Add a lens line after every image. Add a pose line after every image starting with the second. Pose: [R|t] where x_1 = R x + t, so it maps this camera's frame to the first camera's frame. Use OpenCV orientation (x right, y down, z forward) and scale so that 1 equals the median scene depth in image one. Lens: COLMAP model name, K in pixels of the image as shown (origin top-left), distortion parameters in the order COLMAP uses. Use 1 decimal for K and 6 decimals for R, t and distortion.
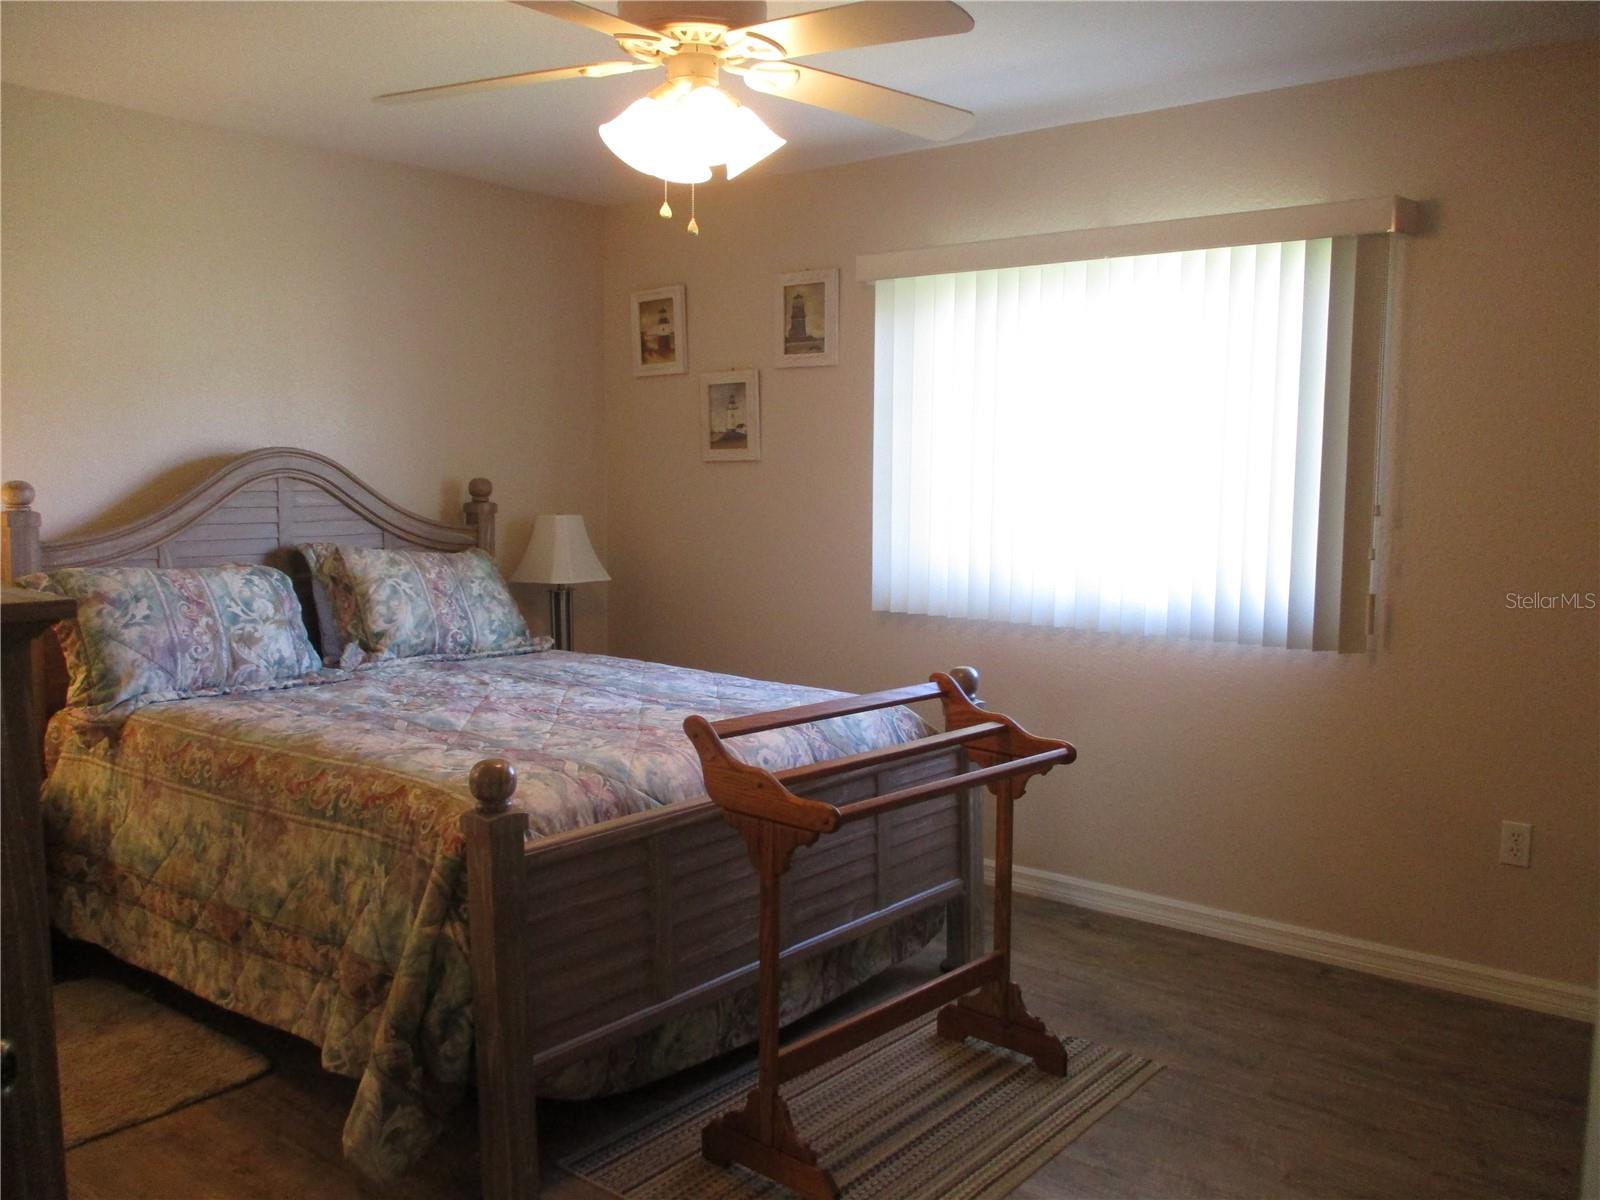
lens RADIAL K [[1342.6, 0, 807.2], [0, 1342.6, 606.2], [0, 0, 1]] dist [-0.012821, -0.007276]
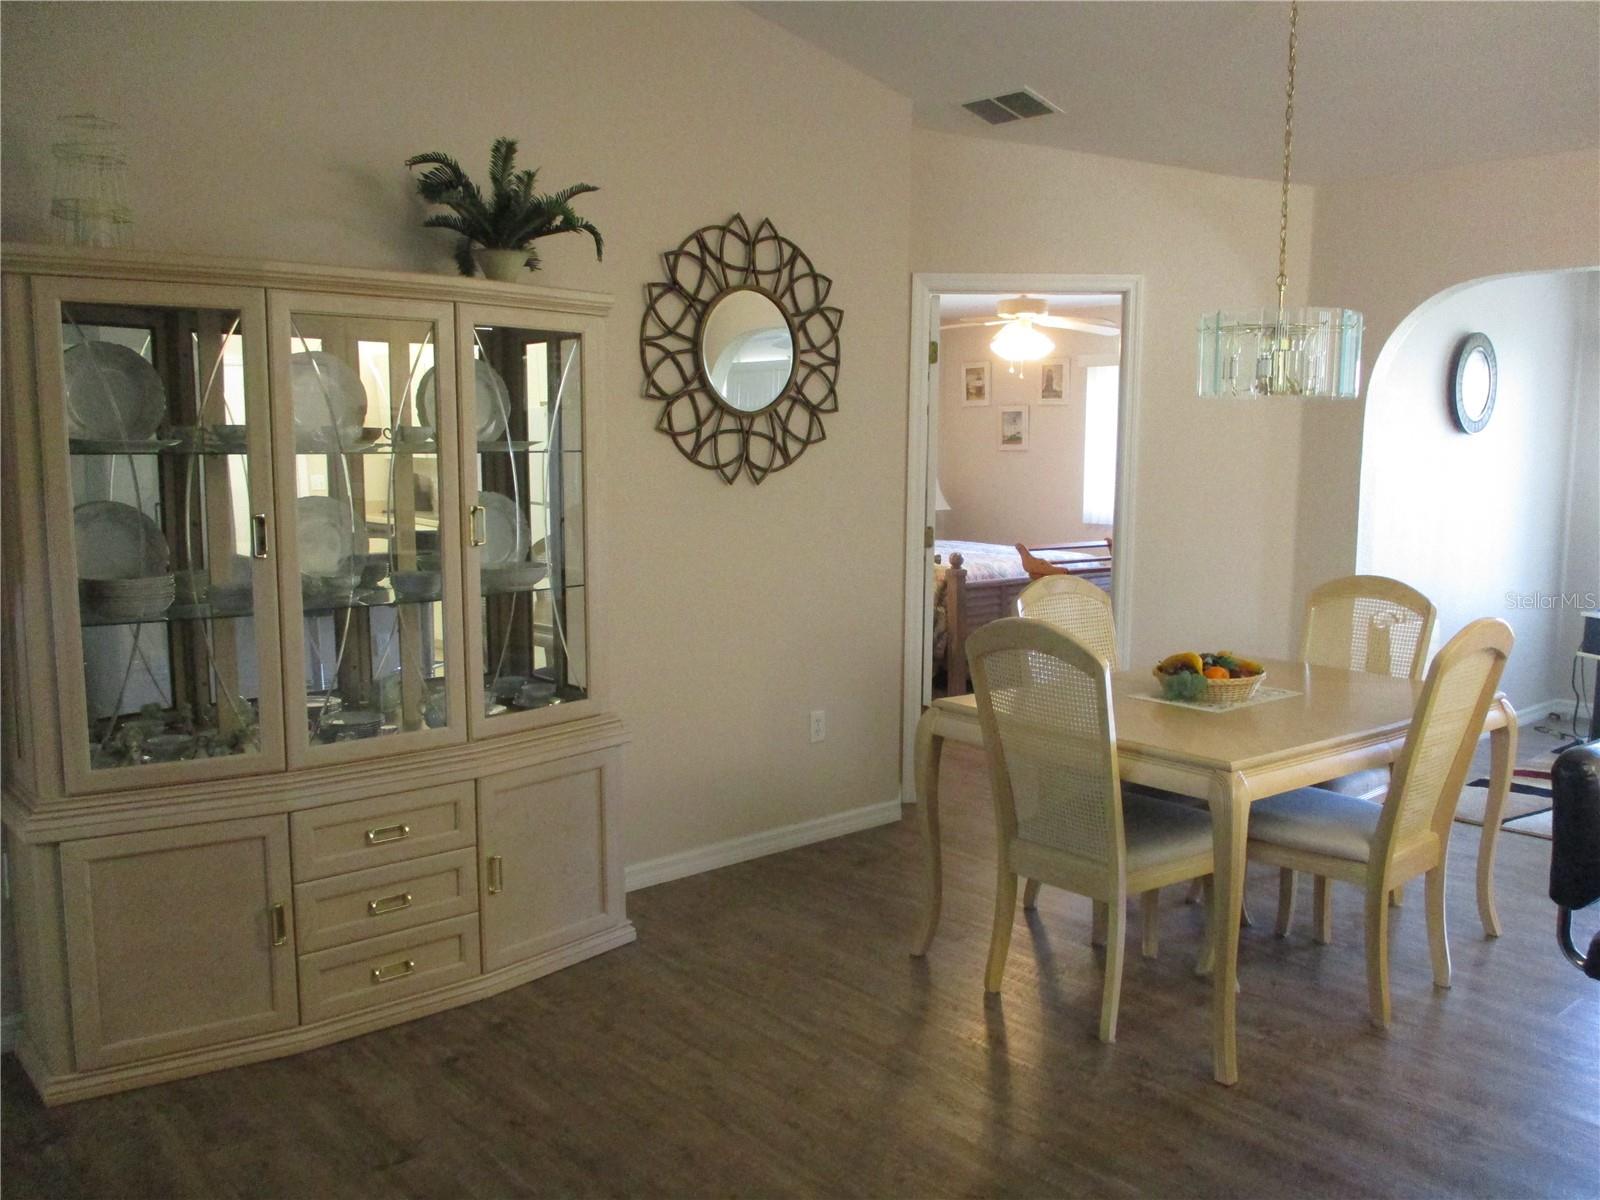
lens RADIAL K [[1342.6, 0, 807.2], [0, 1342.6, 606.2], [0, 0, 1]] dist [-0.012821, -0.007276]
pose [[0.987227, 0.020990, -0.157928, -0.041396], [-0.017458, 0.999566, 0.023719, 0.087841], [0.158358, -0.020659, 0.987166, -1.102687]]
